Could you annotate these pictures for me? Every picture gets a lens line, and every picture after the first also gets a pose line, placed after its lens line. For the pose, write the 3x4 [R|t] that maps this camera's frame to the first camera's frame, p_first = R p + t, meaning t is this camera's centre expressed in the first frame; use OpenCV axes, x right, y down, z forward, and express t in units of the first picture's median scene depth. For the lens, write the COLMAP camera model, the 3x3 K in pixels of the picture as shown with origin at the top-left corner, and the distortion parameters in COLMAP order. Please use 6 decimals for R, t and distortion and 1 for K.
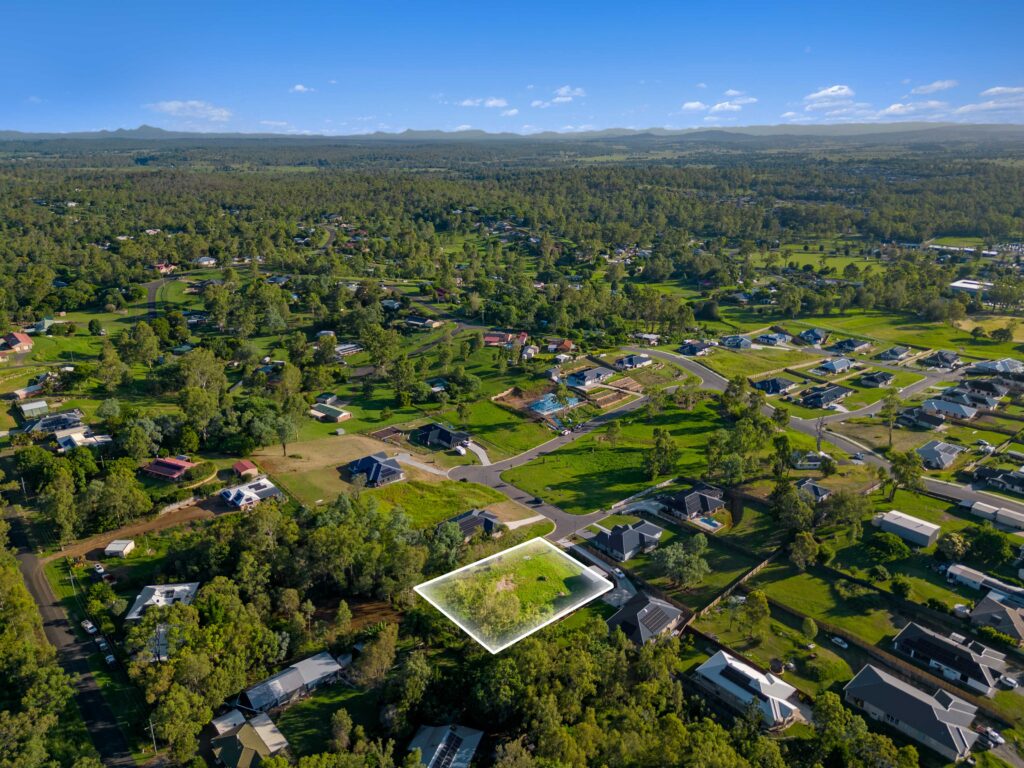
lens RADIAL K [[716.2, 0, 512.0], [0, 716.2, 384.0], [0, 0, 1]] dist [0.044012, -0.003881]
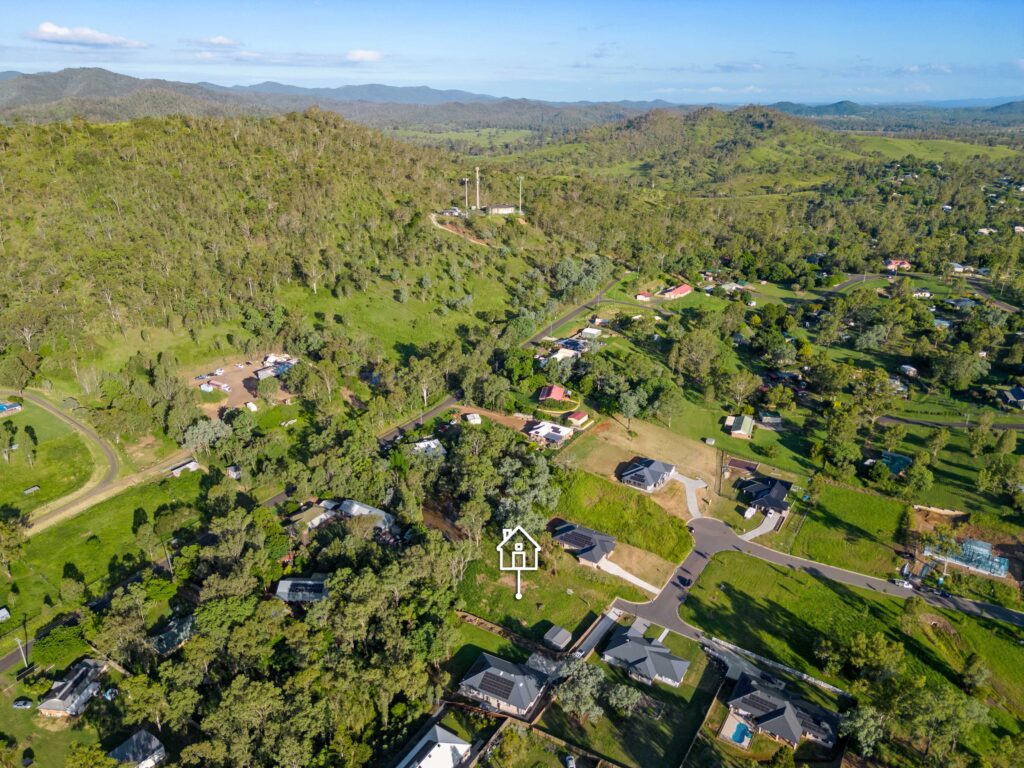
lens RADIAL K [[716.2, 0, 512.0], [0, 716.2, 384.0], [0, 0, 1]] dist [0.044012, -0.003881]
pose [[0.278263, 0.353317, -0.893161, 0.652360], [-0.321524, 0.910505, 0.260007, -0.210823], [0.905092, 0.214822, 0.366960, 0.409592]]
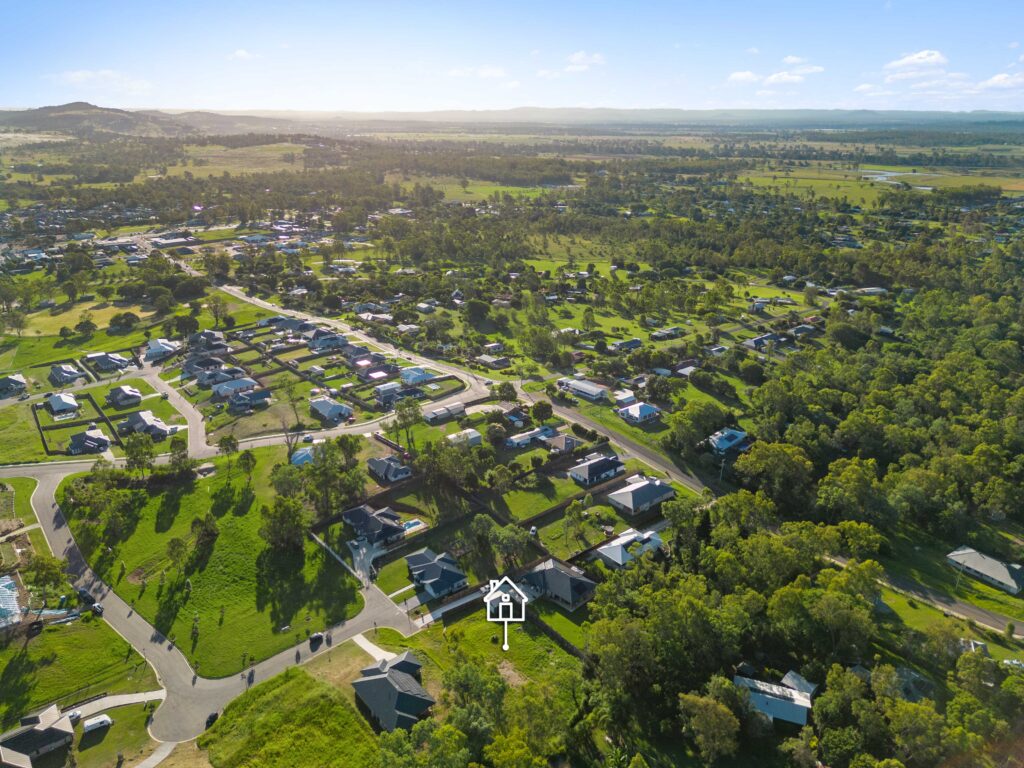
lens RADIAL K [[716.2, 0, 512.0], [0, 716.2, 384.0], [0, 0, 1]] dist [0.044012, -0.003881]
pose [[0.030615, -0.350824, 0.935941, -0.559081], [0.320849, 0.890275, 0.323212, -0.249927], [-0.946636, 0.290400, 0.139817, 0.588071]]
